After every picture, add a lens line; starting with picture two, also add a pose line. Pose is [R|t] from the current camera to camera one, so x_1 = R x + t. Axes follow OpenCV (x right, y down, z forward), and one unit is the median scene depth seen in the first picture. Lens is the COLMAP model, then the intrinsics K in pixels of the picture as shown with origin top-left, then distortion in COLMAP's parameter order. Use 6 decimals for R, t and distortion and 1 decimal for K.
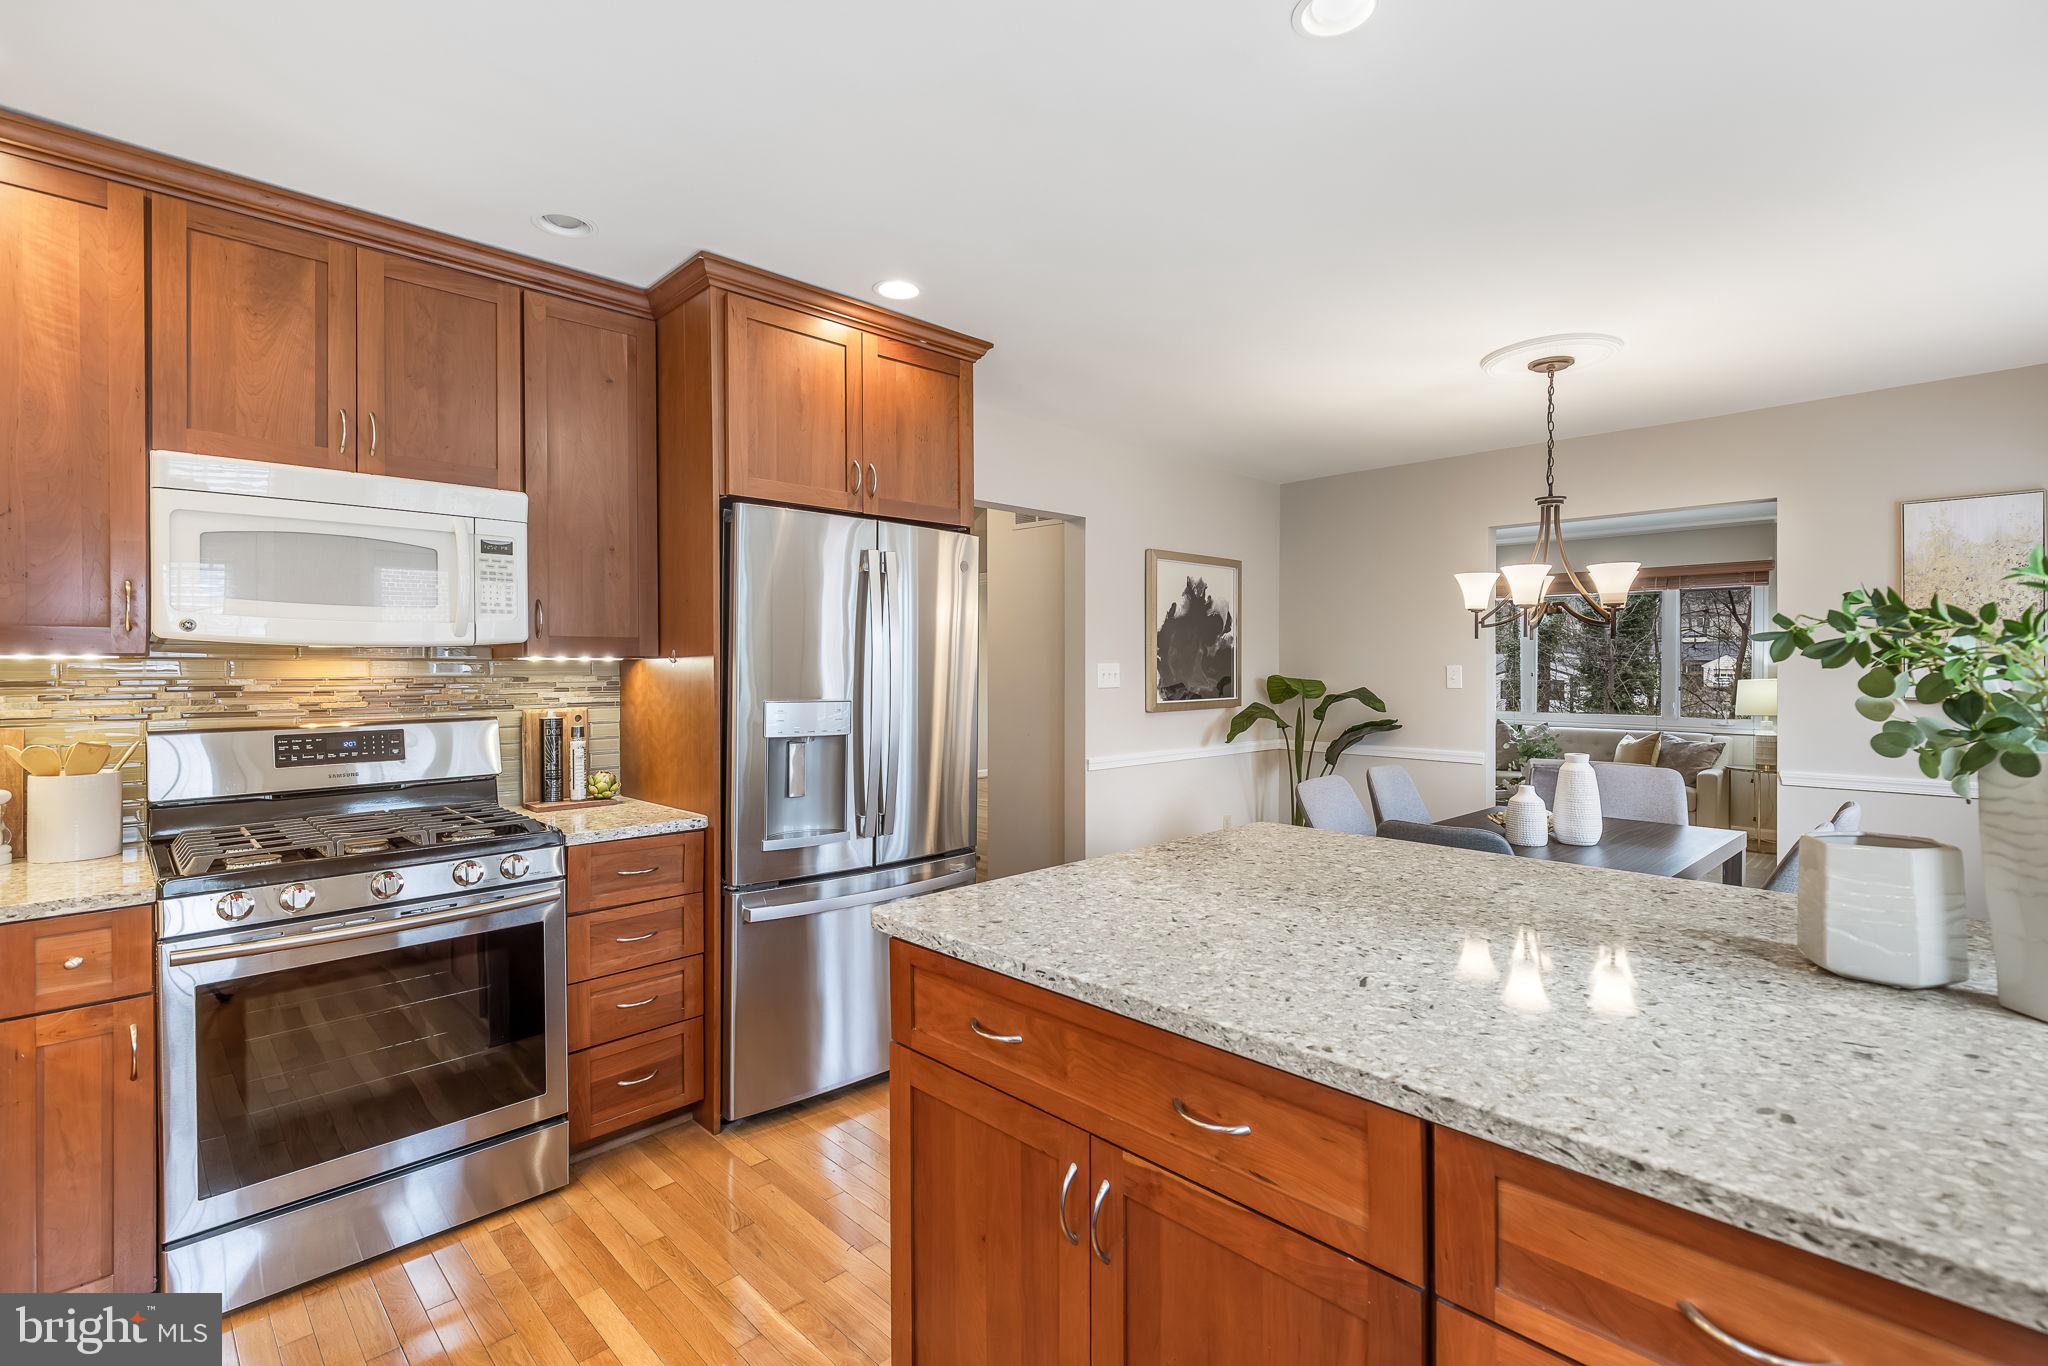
lens RADIAL K [[947.0, 0, 1024.4], [0, 947.0, 667.7], [0, 0, 1]] dist [0.010380, -0.002499]
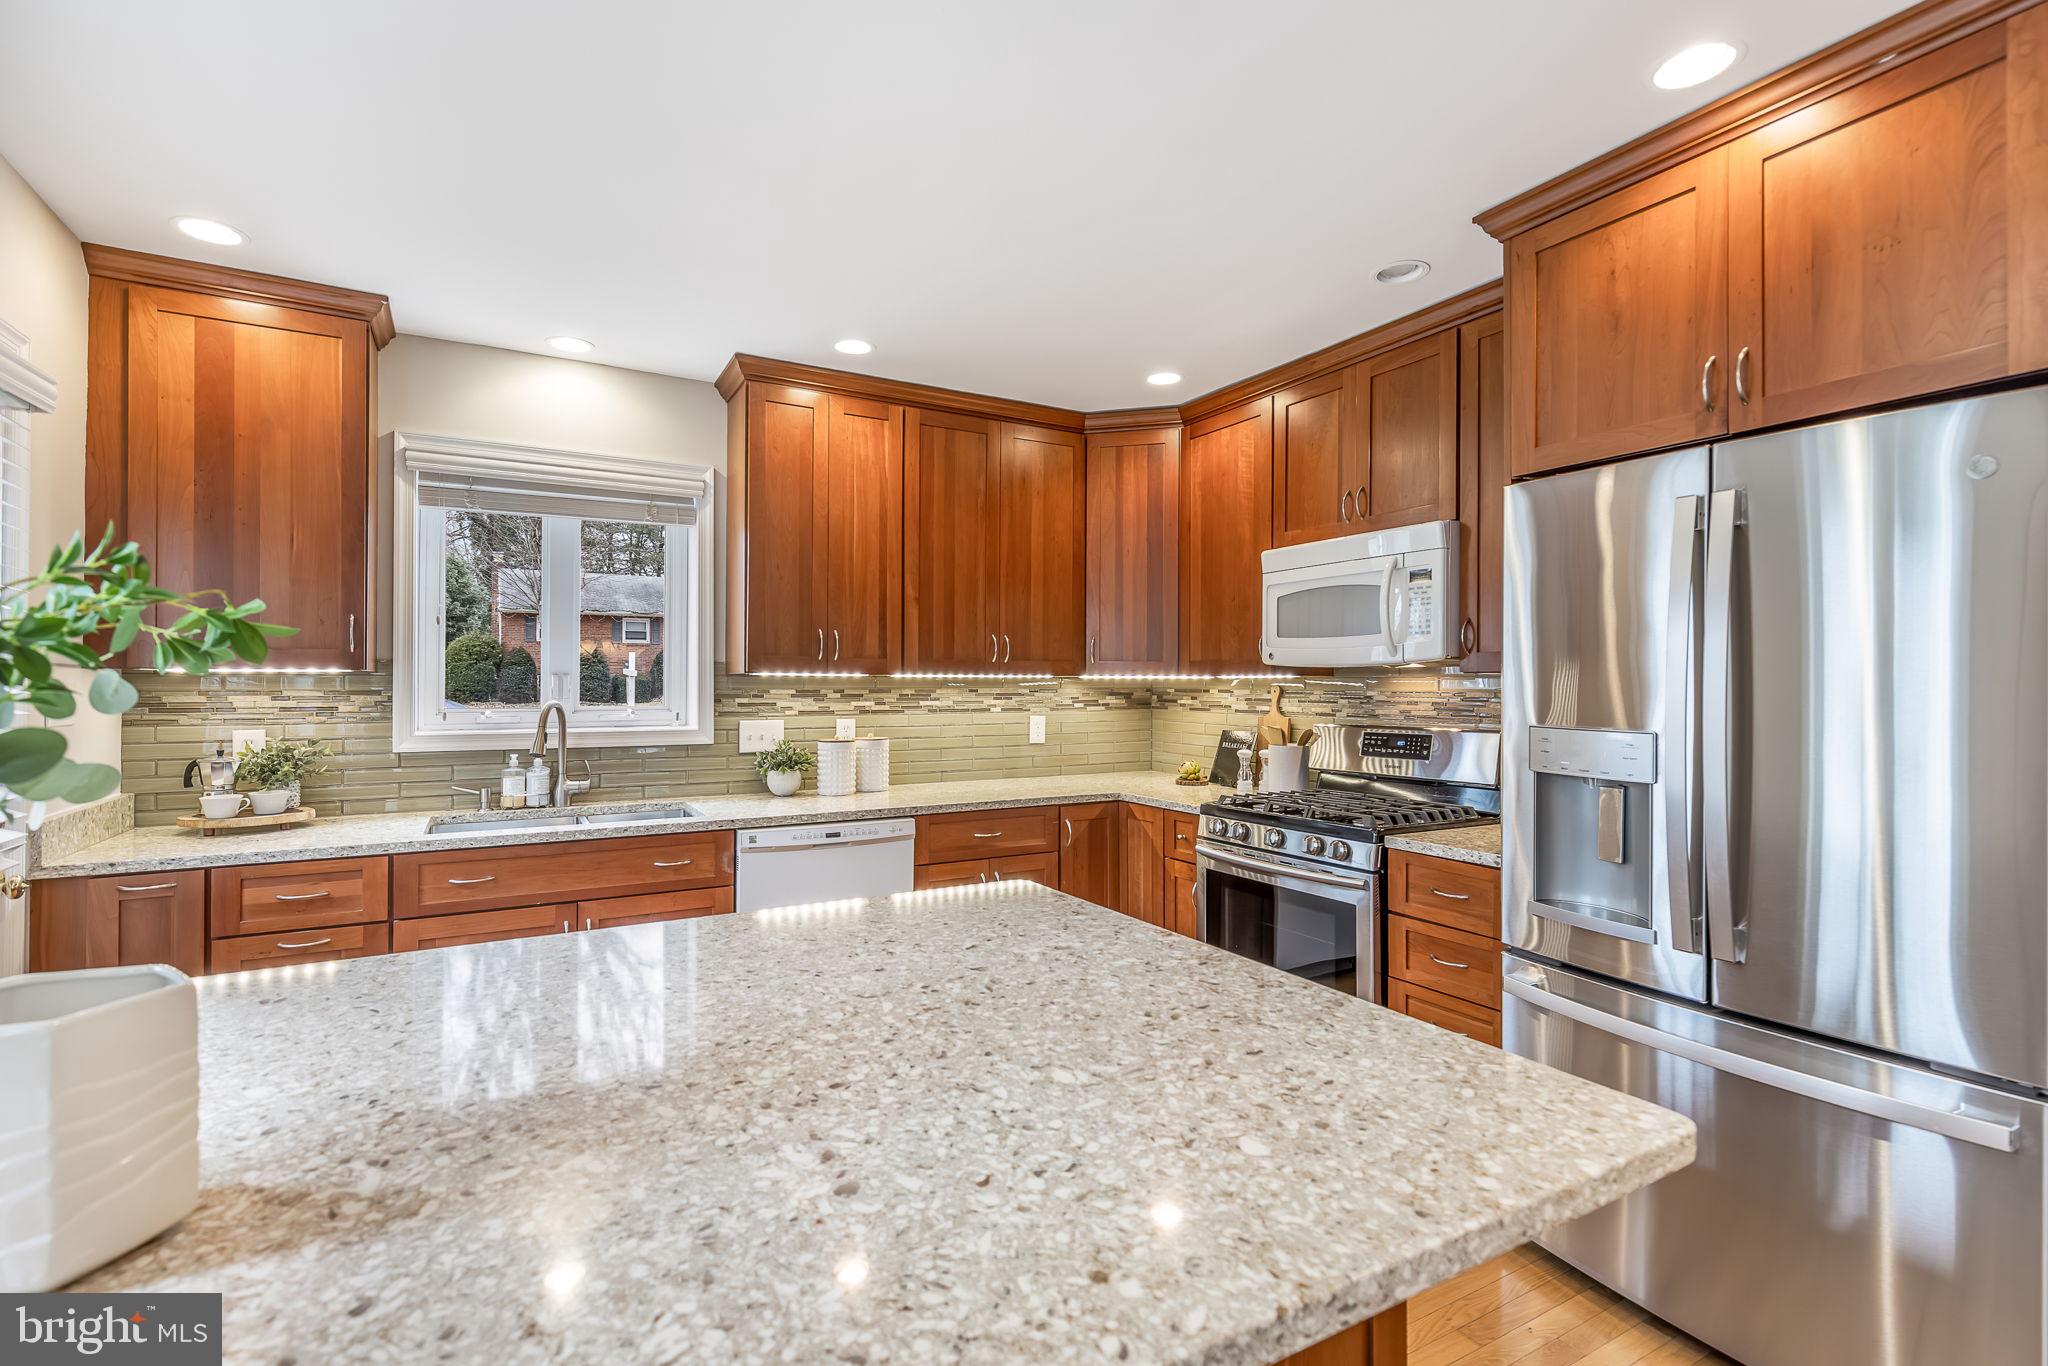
lens RADIAL K [[947.0, 0, 1025.8], [0, 947.0, 685.7], [0, 0, 1]] dist [0.010380, -0.002499]
pose [[-0.260552, 0.002320, -0.965457, 0.860381], [-0.005548, 0.999977, 0.003900, 0.001885], [0.965444, 0.006372, -0.260533, 1.129735]]
